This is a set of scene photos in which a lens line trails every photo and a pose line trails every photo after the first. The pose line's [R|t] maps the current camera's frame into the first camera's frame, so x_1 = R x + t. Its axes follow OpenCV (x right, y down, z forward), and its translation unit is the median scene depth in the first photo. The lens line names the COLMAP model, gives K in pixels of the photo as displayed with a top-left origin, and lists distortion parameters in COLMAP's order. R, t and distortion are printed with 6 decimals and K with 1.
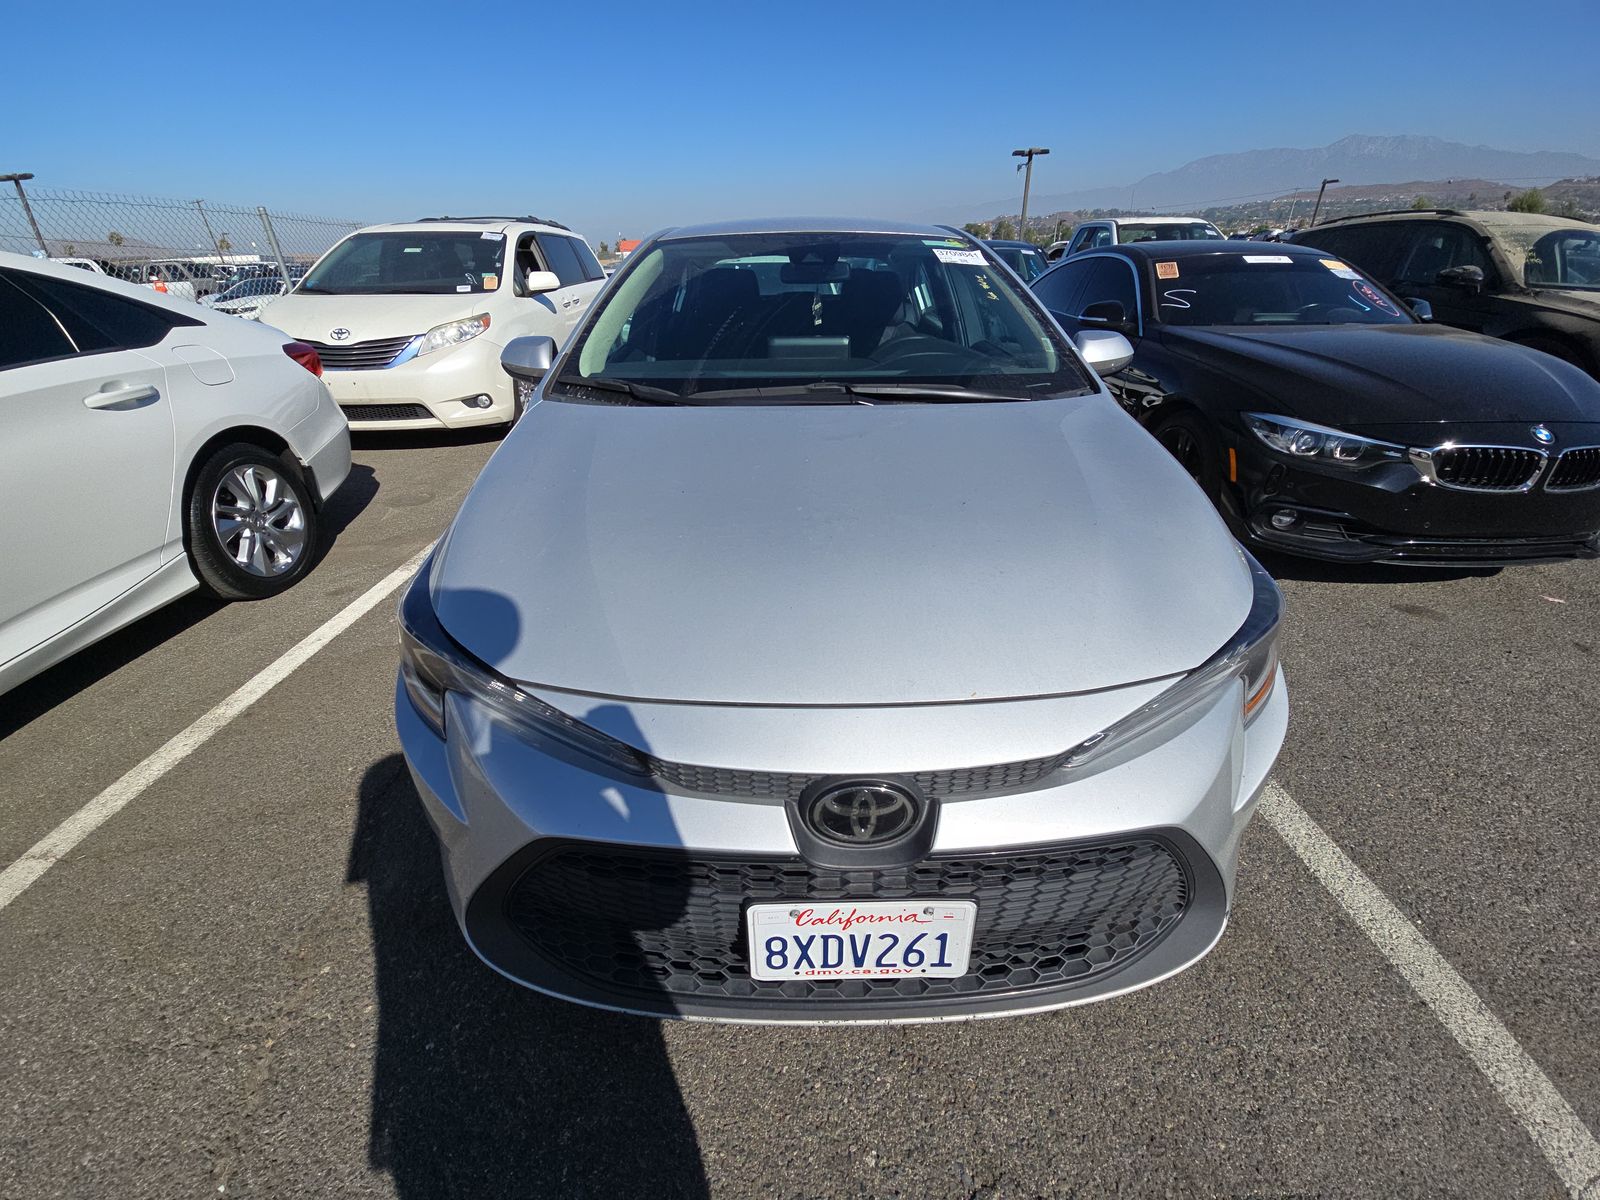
lens RADIAL K [[641.4, 0, 800.0], [0, 641.4, 600.0], [0, 0, 1]] dist [-0.004222, -0.000742]
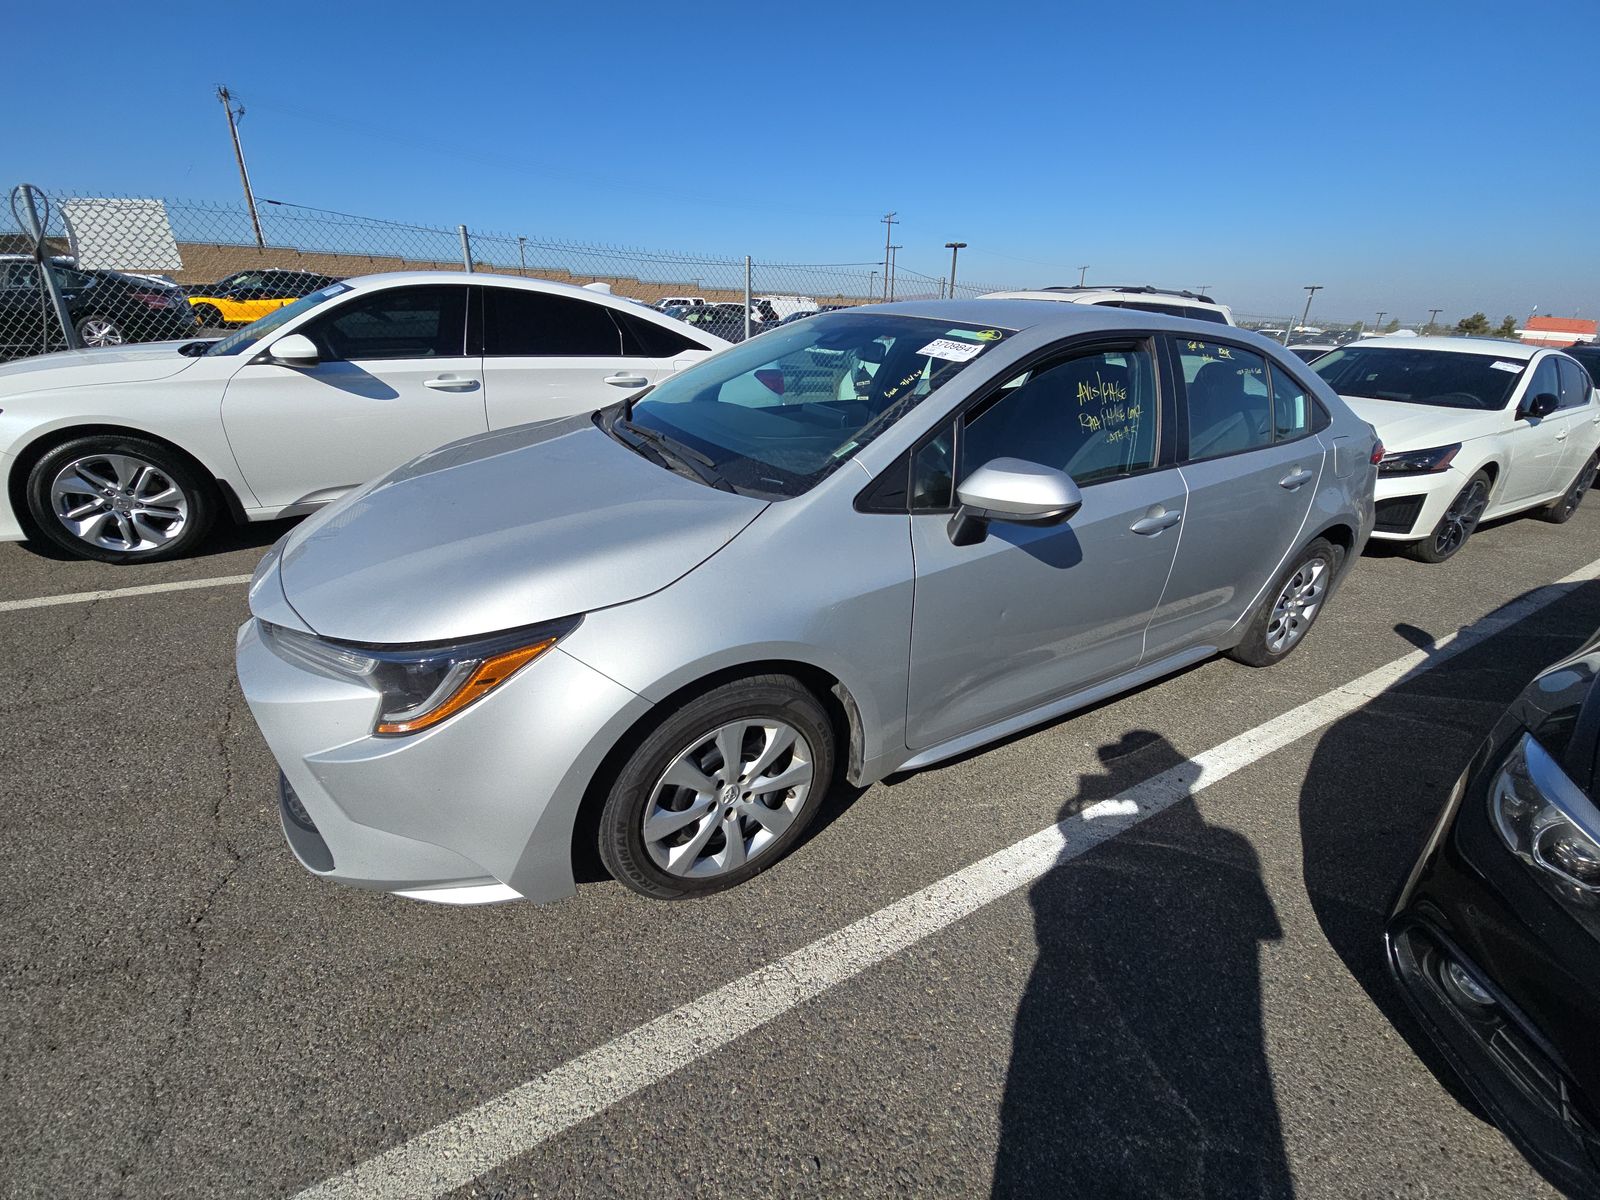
lens RADIAL K [[641.4, 0, 800.0], [0, 641.4, 600.0], [0, 0, 1]] dist [-0.004222, -0.000742]
pose [[0.510347, 0.389582, -0.766663, 1.598415], [-0.452831, 0.879635, 0.145552, -0.448939], [0.731088, 0.272887, 0.625334, 0.656844]]
